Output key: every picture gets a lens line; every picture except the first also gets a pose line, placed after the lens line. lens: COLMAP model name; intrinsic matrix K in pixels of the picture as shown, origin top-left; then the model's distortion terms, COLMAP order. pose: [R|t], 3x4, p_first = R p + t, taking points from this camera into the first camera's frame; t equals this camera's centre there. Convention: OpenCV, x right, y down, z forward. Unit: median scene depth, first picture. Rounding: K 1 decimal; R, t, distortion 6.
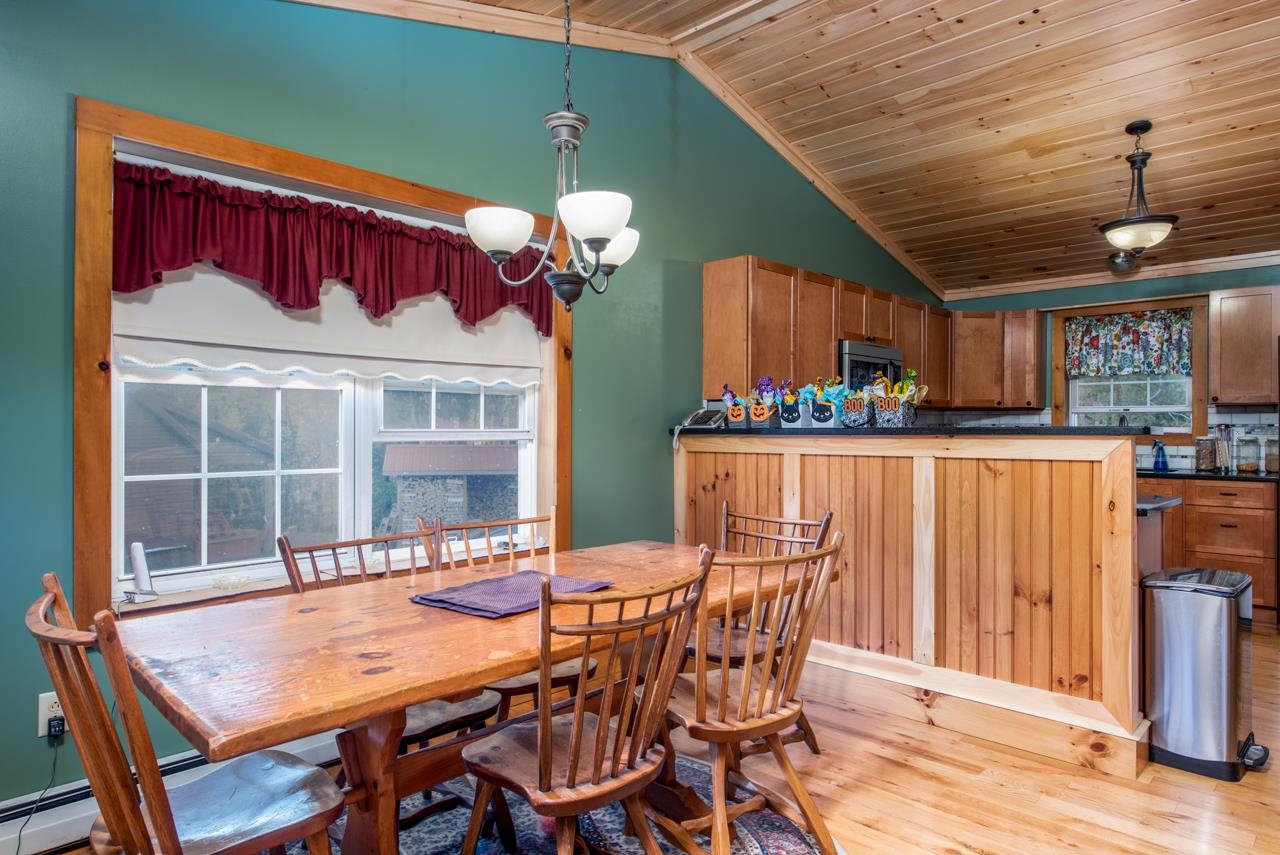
lens RADIAL K [[759.6, 0, 638.2], [0, 759.6, 427.7], [0, 0, 1]] dist [0.001381, -0.003148]
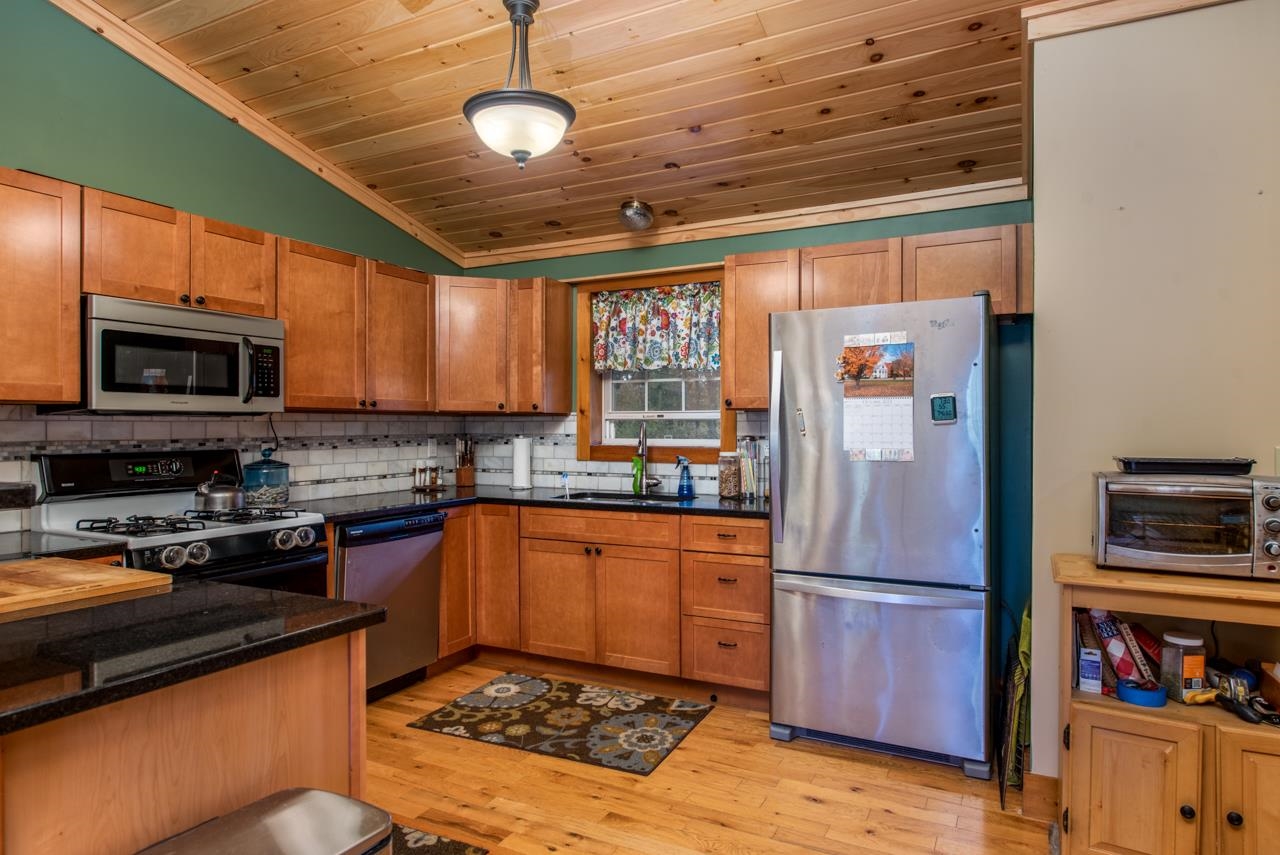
lens RADIAL K [[759.6, 0, 640.1], [0, 759.6, 429.6], [0, 0, 1]] dist [0.001381, -0.003148]
pose [[0.958262, -0.004380, 0.285857, 0.420556], [0.003614, 0.999988, 0.003205, -0.012714], [-0.285868, -0.002038, 0.958267, 0.287039]]
